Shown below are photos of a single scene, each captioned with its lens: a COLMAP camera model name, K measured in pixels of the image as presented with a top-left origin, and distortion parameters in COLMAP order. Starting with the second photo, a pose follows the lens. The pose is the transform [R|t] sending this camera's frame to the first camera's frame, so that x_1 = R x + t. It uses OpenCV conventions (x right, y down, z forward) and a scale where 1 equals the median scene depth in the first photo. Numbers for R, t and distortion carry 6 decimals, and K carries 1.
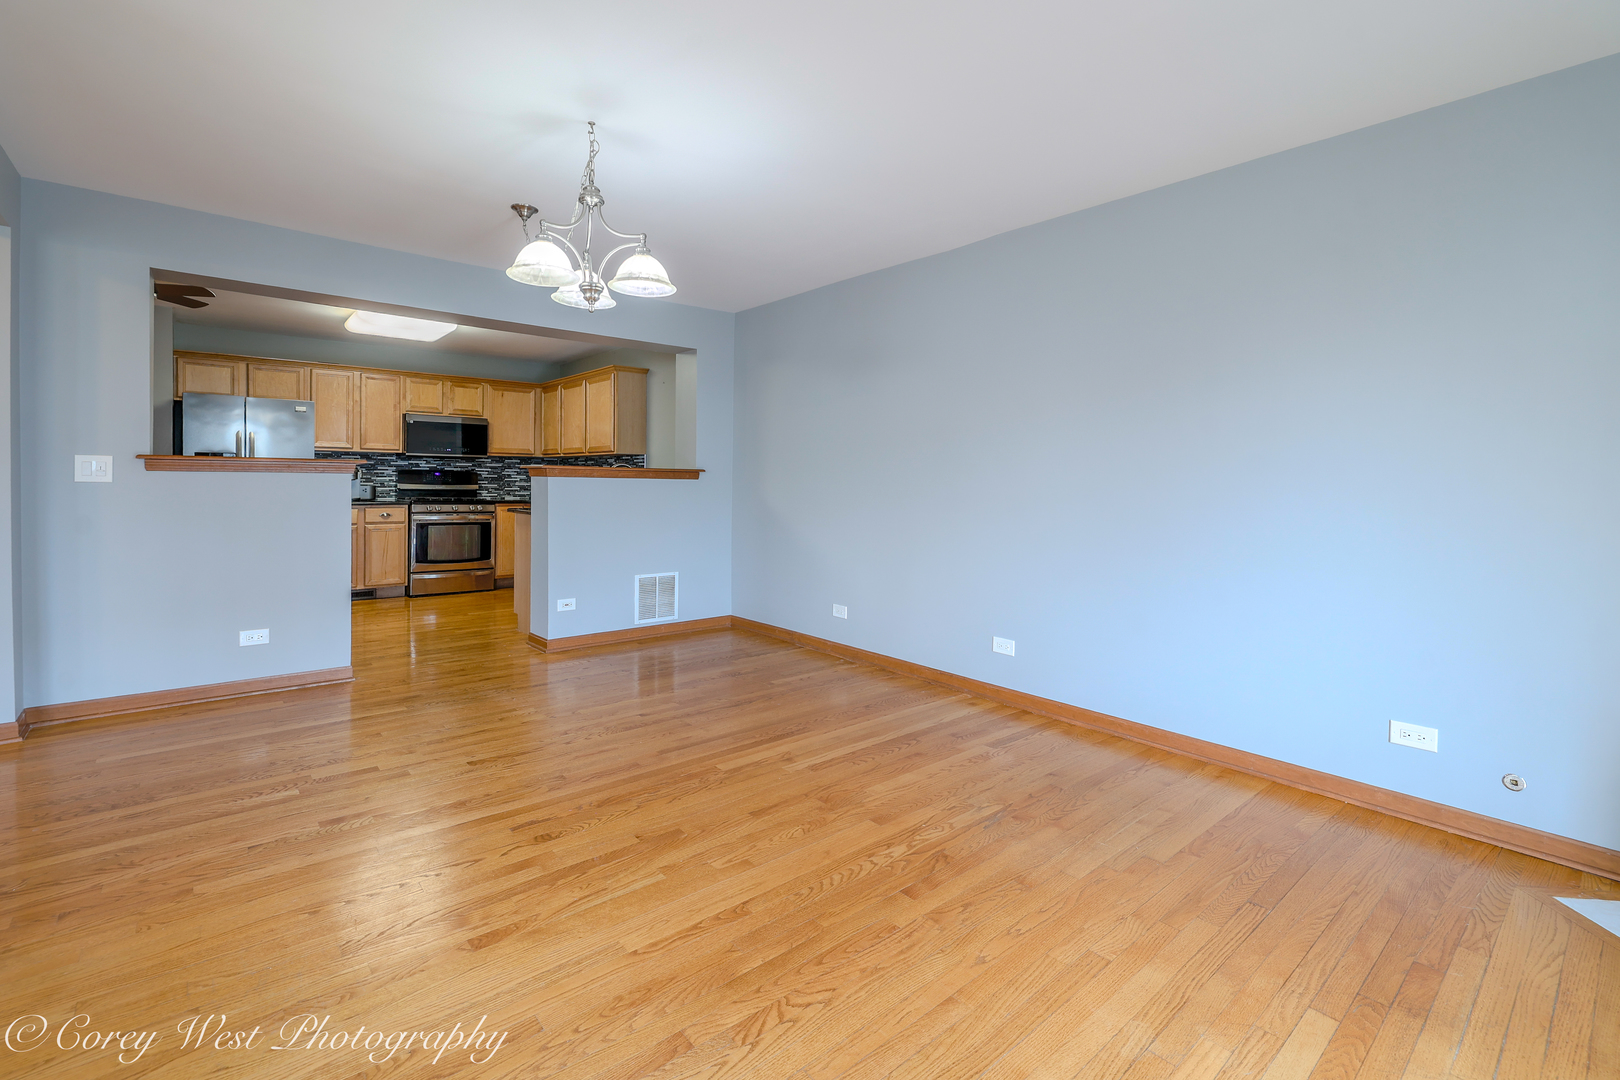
lens RADIAL K [[723.6, 0, 806.6], [0, 723.6, 493.3], [0, 0, 1]] dist [-0.003098, -0.000431]
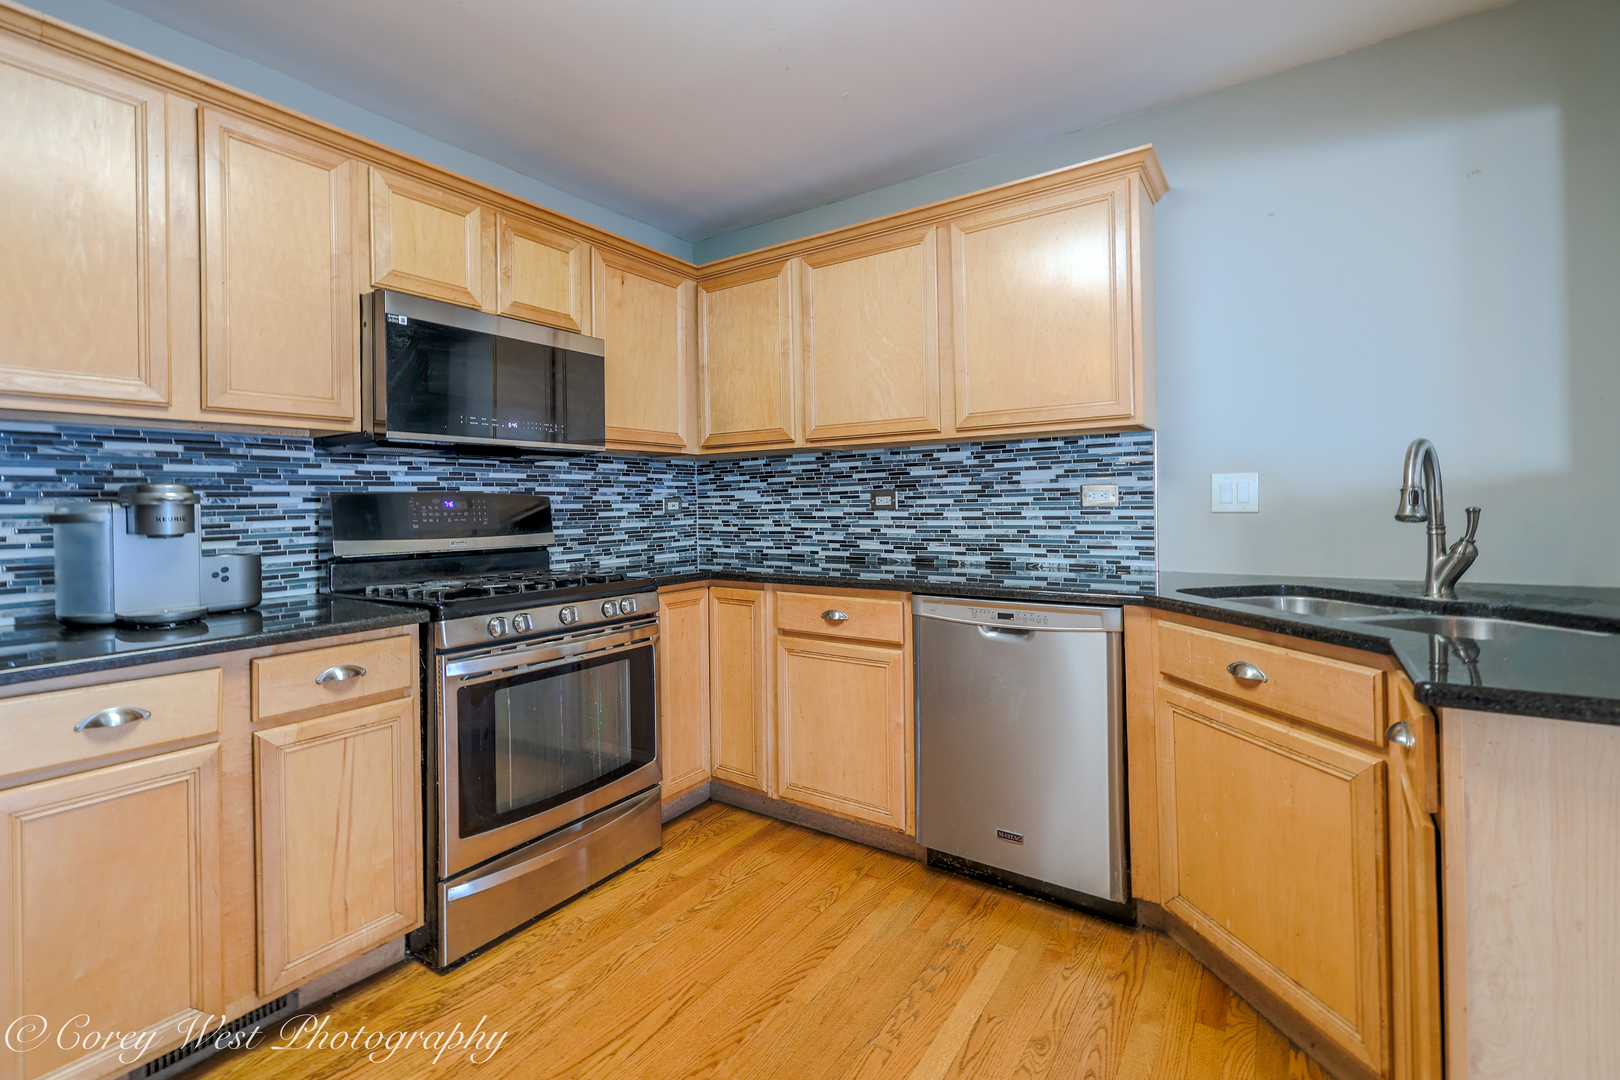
lens RADIAL K [[717.2, 0, 796.3], [0, 717.2, 504.4], [0, 0, 1]] dist [0.000543, 0.000153]
pose [[0.964221, -0.027344, 0.263687, -0.482433], [0.031195, 0.999459, -0.010428, -0.019934], [-0.263259, 0.018281, 0.964552, 0.702894]]
